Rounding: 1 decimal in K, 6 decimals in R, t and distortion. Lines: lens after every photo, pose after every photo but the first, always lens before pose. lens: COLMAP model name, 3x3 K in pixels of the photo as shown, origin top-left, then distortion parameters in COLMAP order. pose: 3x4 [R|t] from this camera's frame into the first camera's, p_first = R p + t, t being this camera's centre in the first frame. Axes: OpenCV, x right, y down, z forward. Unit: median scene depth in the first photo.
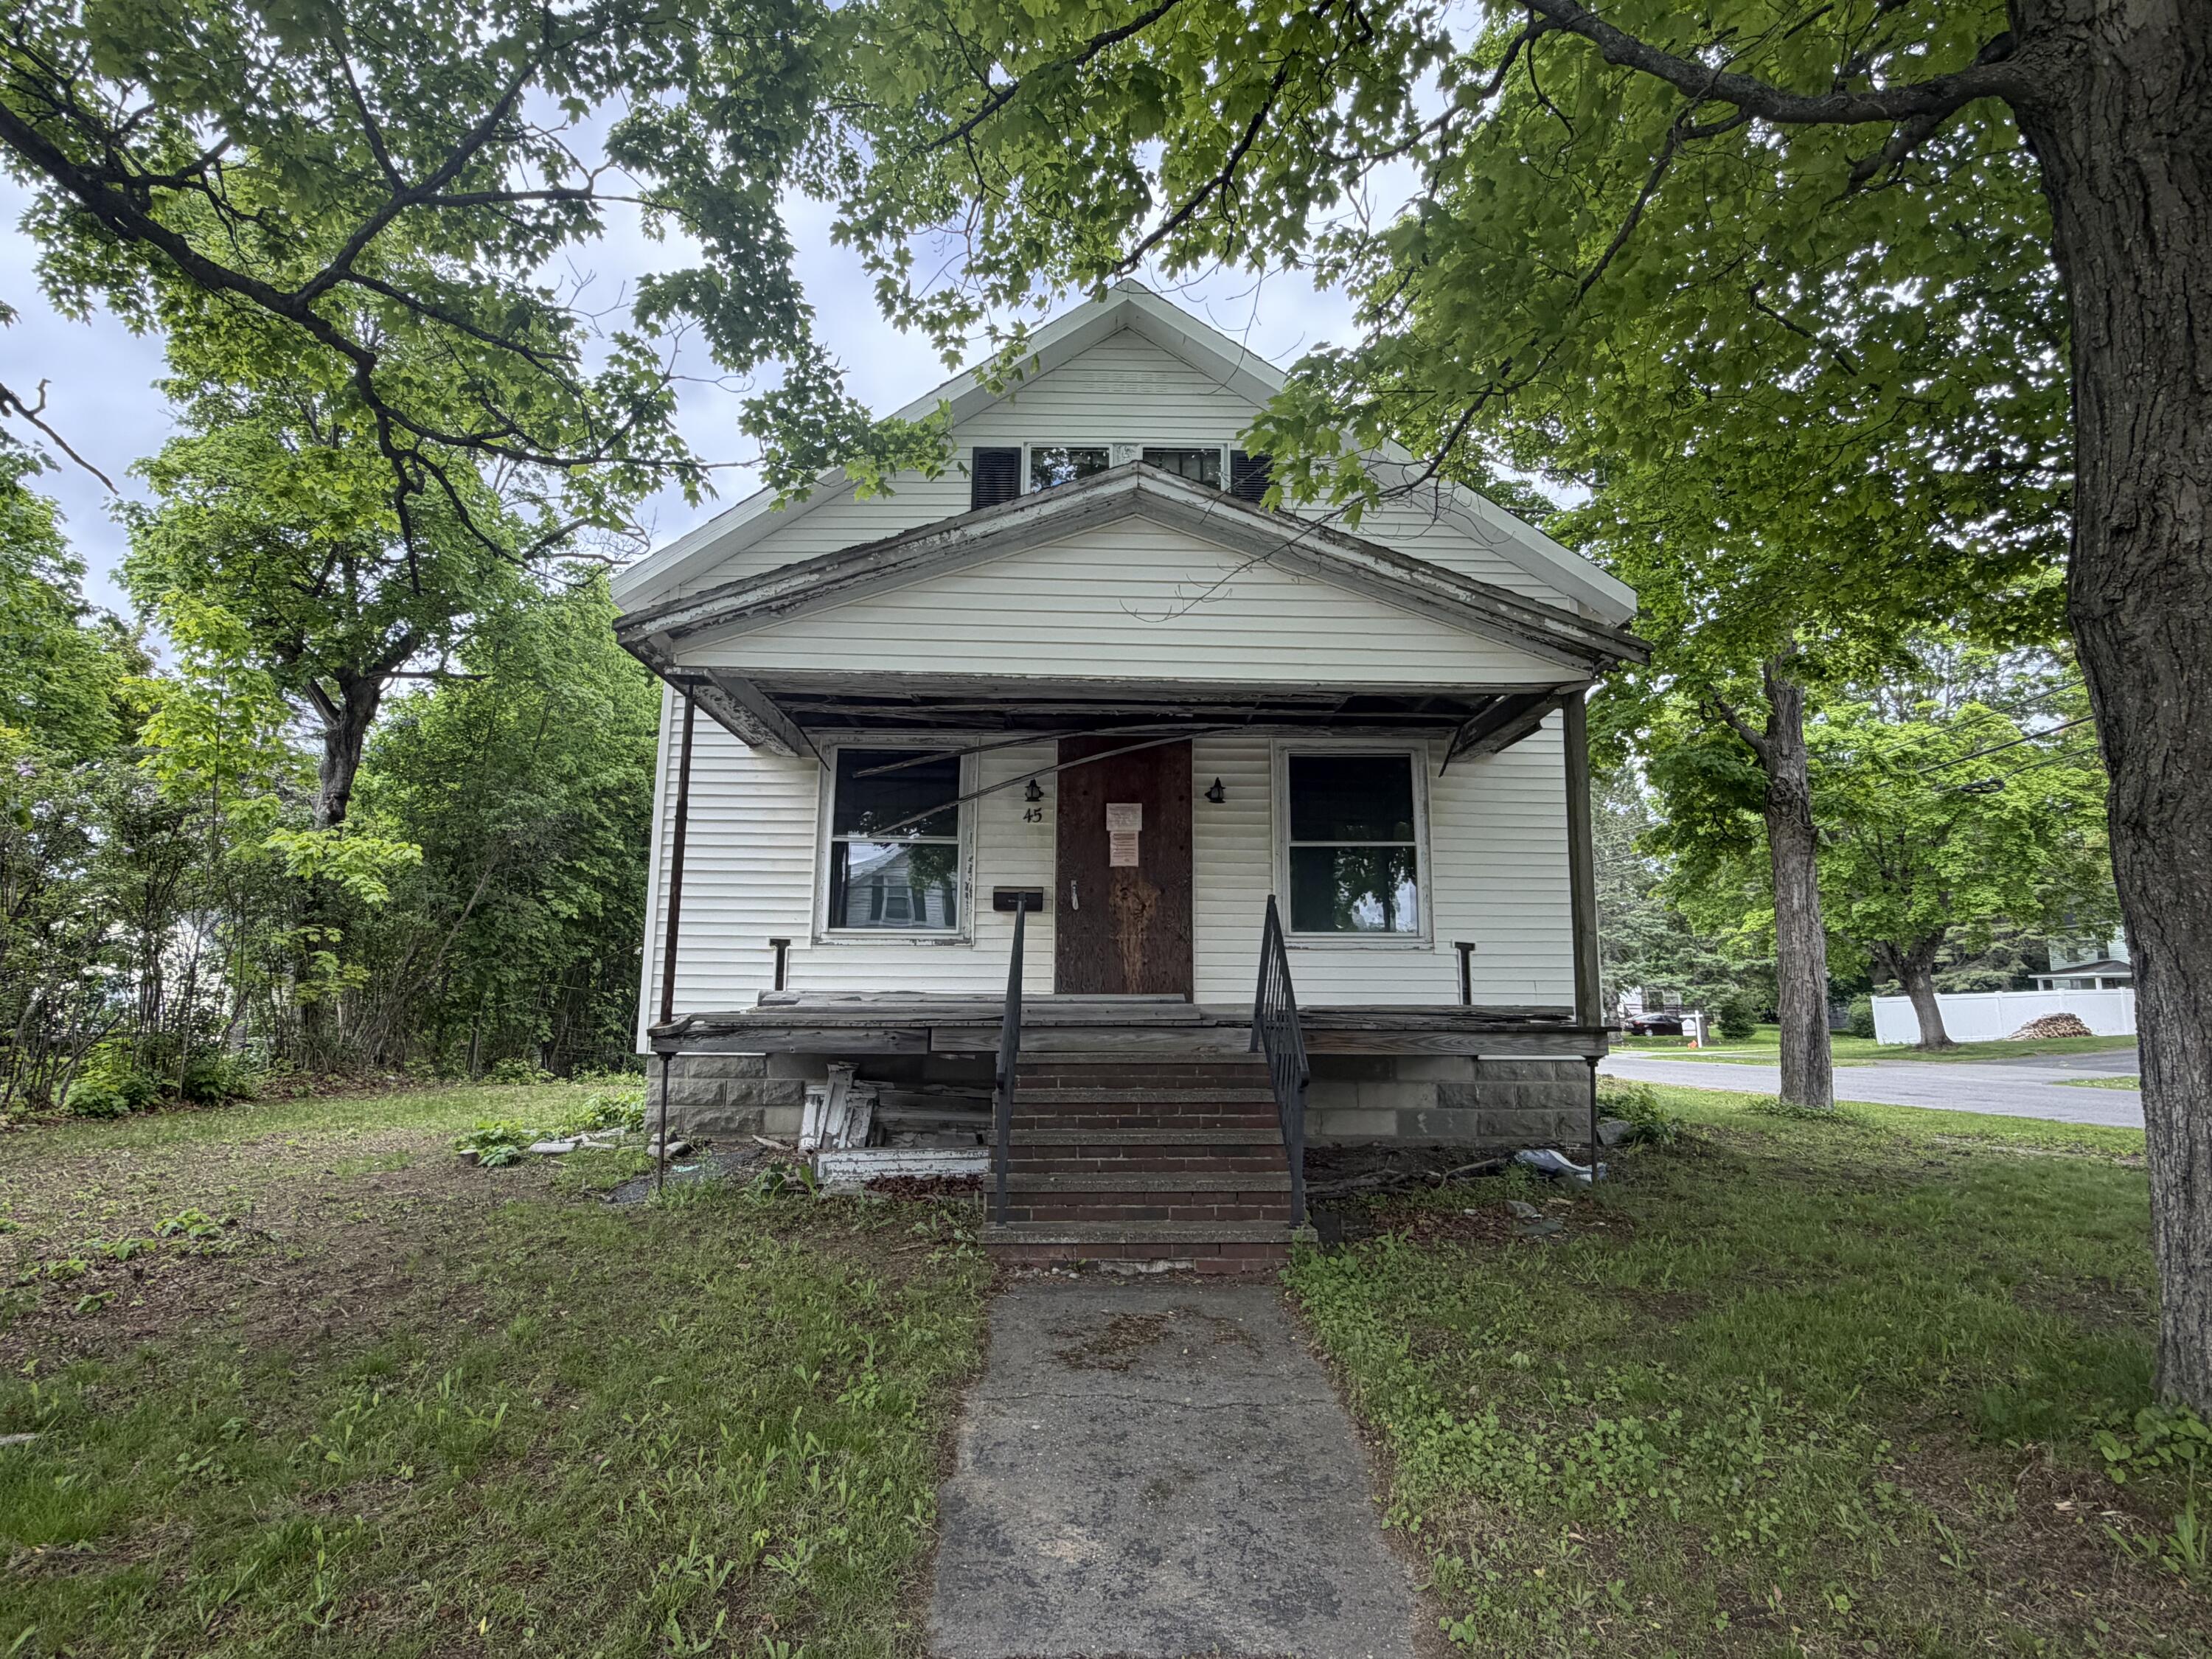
lens RADIAL K [[1172.3, 0, 1106.0], [0, 1172.3, 829.5], [0, 0, 1]] dist [0.000986, -0.000126]
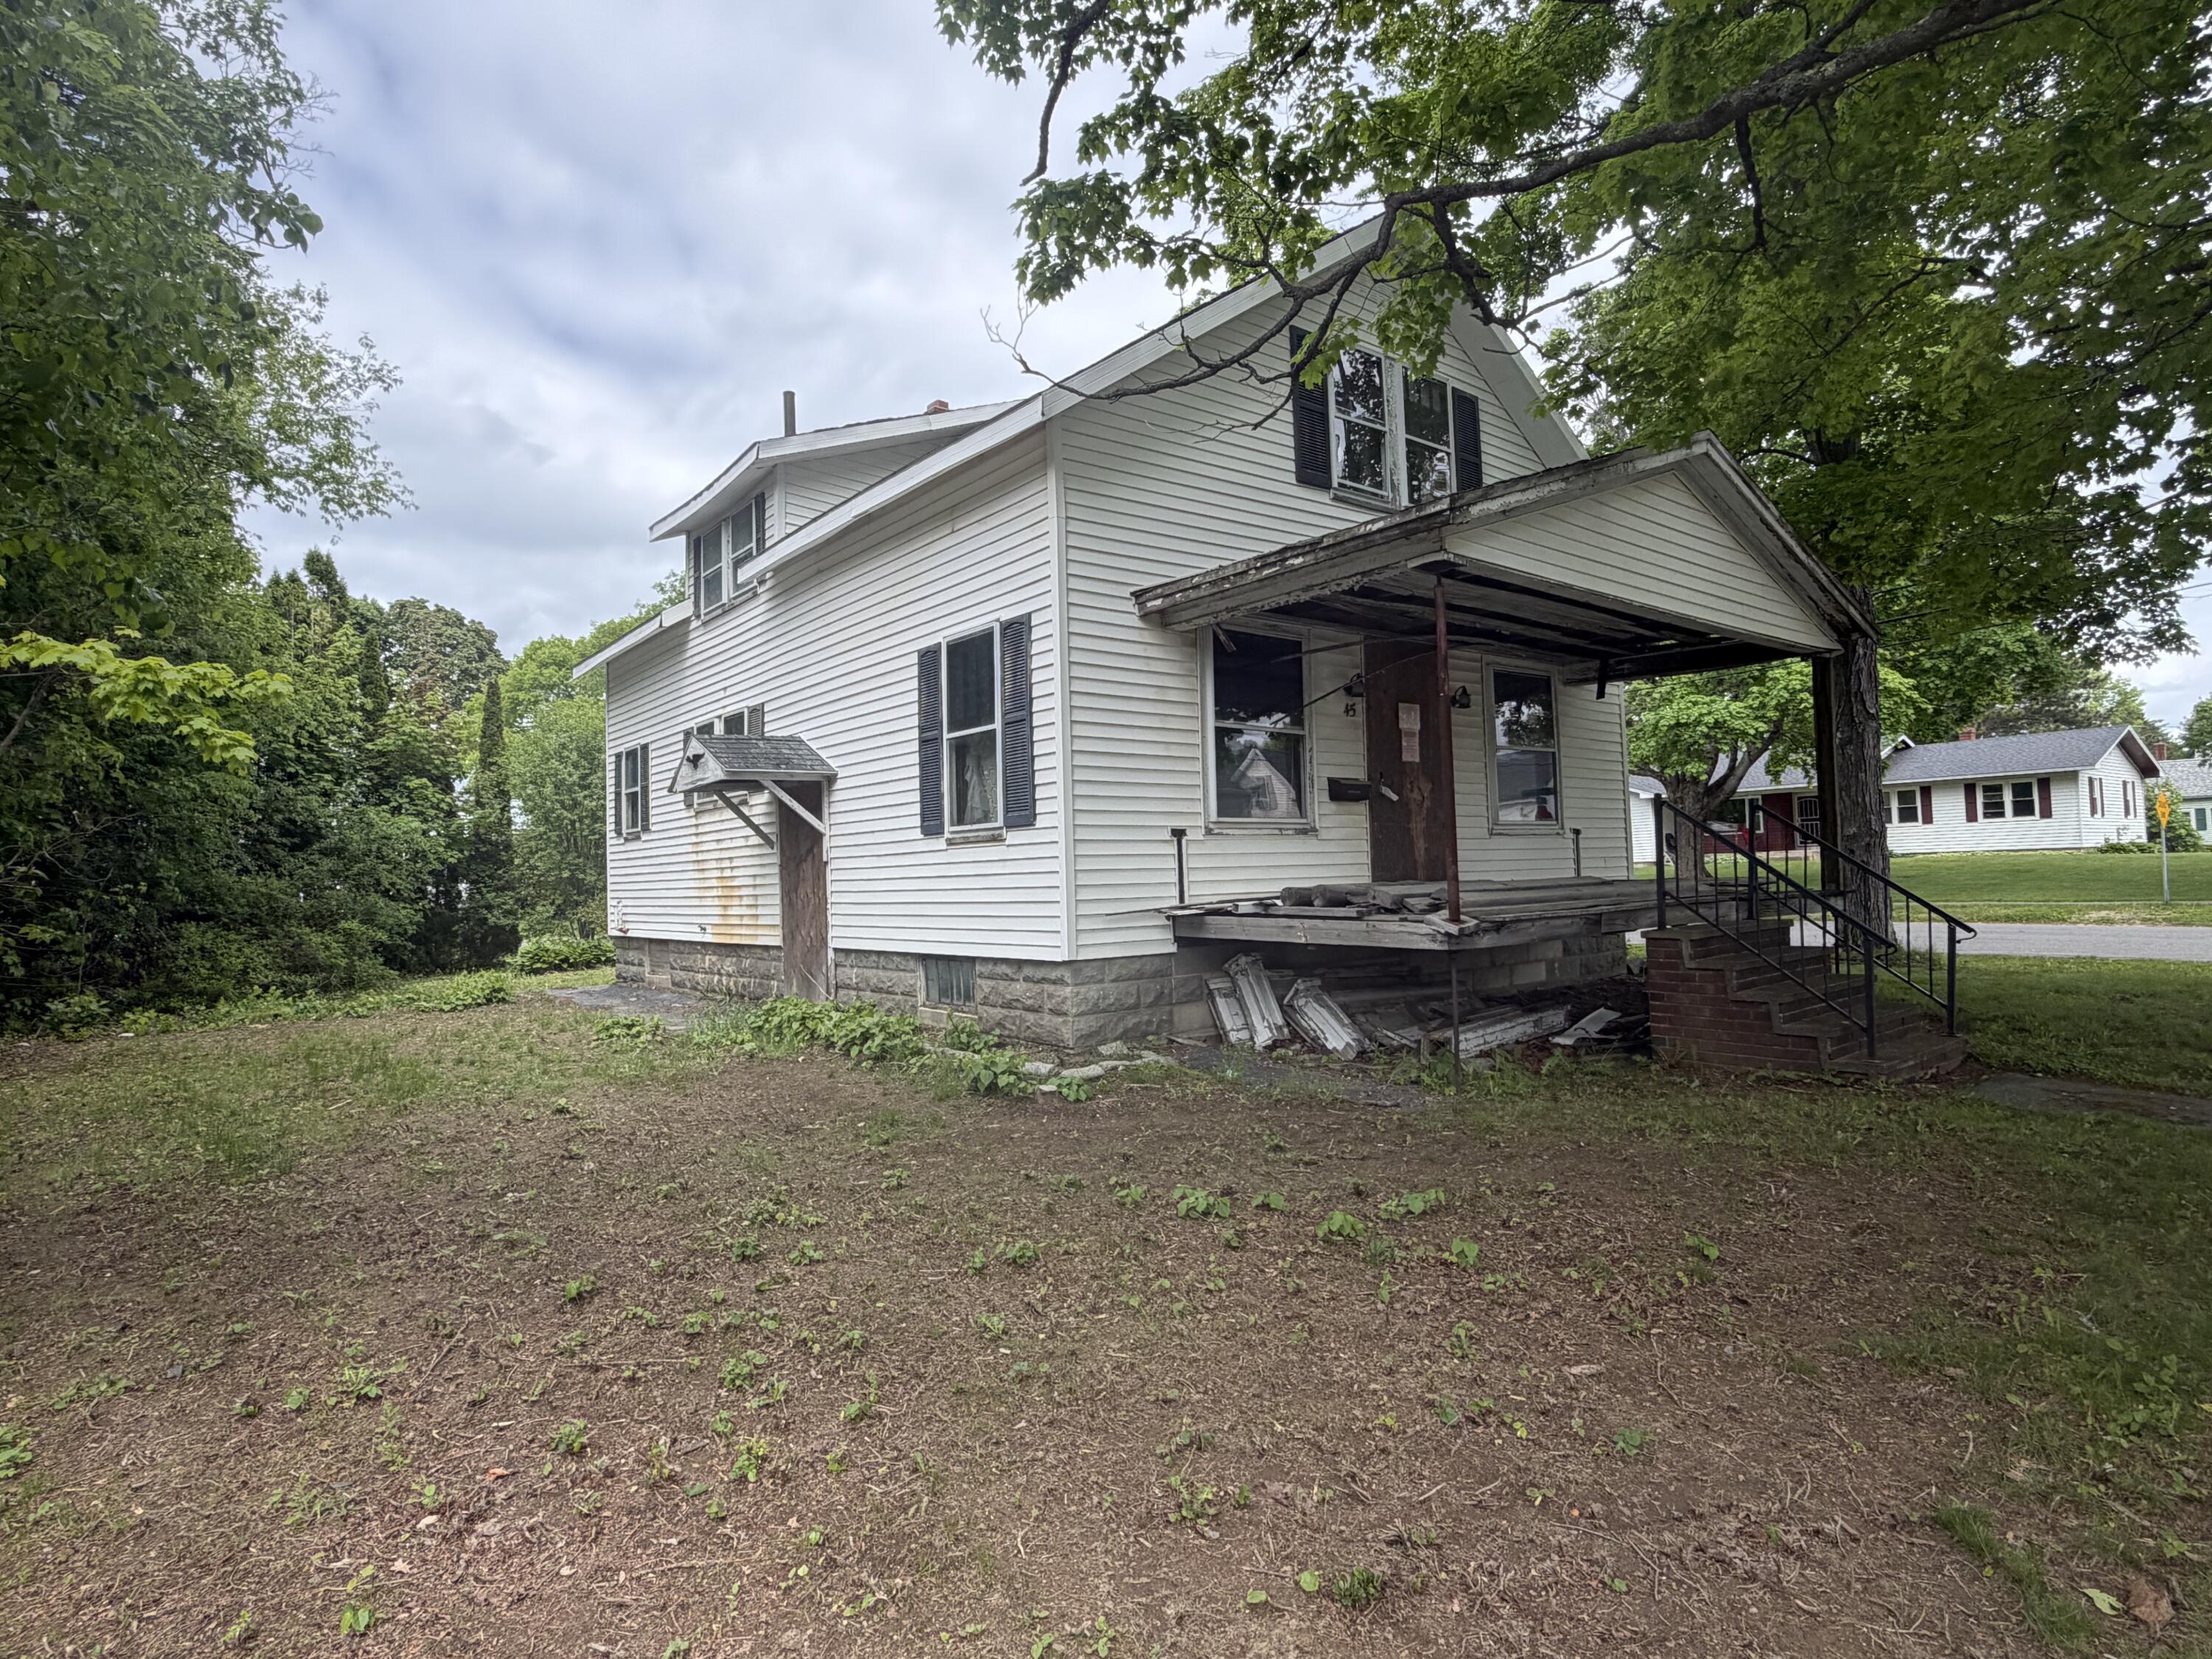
lens RADIAL K [[1172.3, 0, 1106.0], [0, 1172.3, 829.5], [0, 0, 1]] dist [0.000986, -0.000126]
pose [[0.805259, -0.005521, 0.592898, -0.870157], [-0.058256, 0.994382, 0.088382, 0.014400], [-0.590054, -0.105710, 0.800413, 0.283238]]
